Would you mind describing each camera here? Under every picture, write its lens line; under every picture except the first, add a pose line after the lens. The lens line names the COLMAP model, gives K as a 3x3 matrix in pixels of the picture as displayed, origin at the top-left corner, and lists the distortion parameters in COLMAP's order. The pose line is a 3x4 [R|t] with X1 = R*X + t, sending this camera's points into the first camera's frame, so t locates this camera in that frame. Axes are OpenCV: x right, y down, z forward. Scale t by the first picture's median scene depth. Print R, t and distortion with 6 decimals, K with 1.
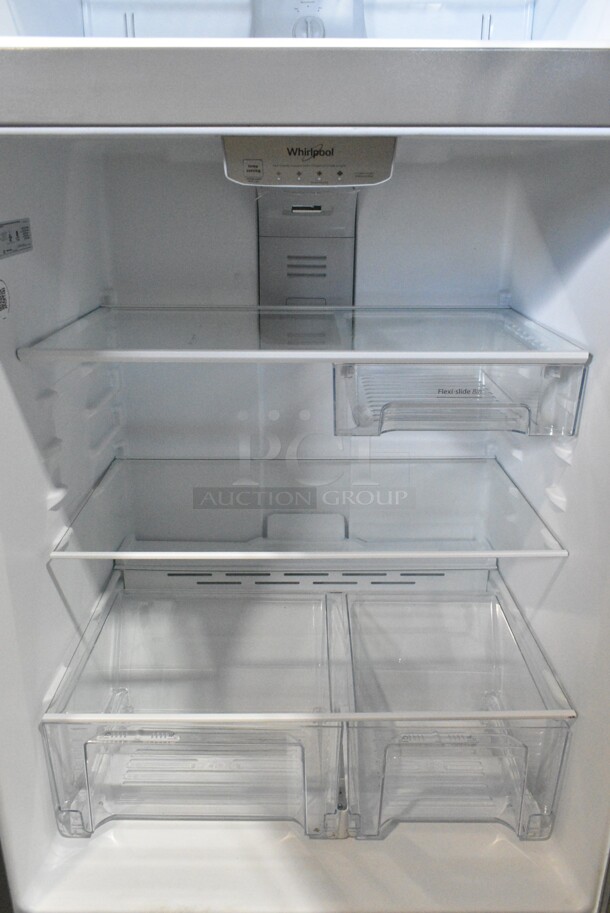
lens RADIAL K [[697.8, 0, 303.1], [0, 697.8, 459.8], [0, 0, 1]] dist [-0.001496, 0.005564]
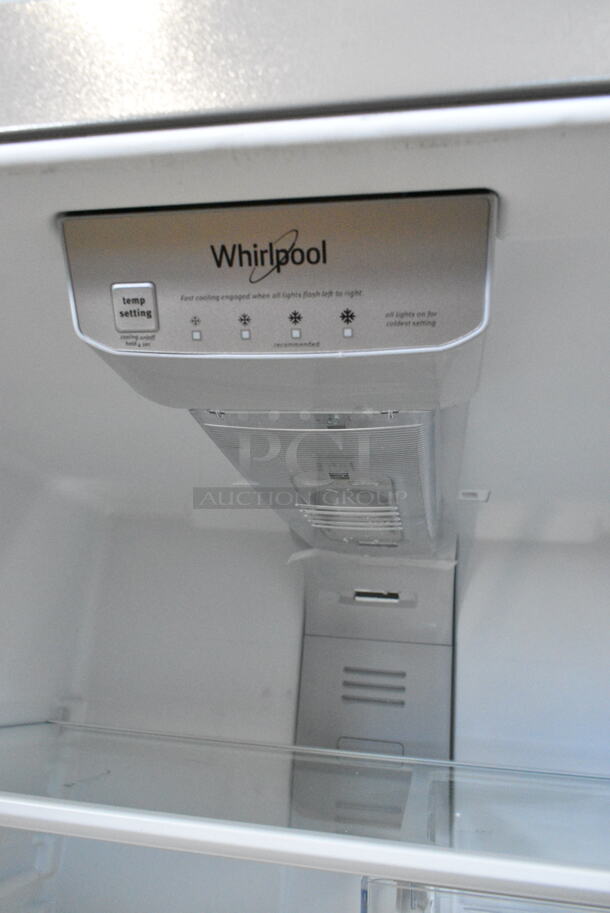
lens RADIAL K [[697.8, 0, 299.5], [0, 697.8, 460.7], [0, 0, 1]] dist [-0.001496, 0.005564]
pose [[0.982715, 0.020665, -0.183967, 0.050582], [-0.127425, 0.796376, -0.591226, -0.060767], [0.134289, 0.604448, 0.785244, 0.381764]]
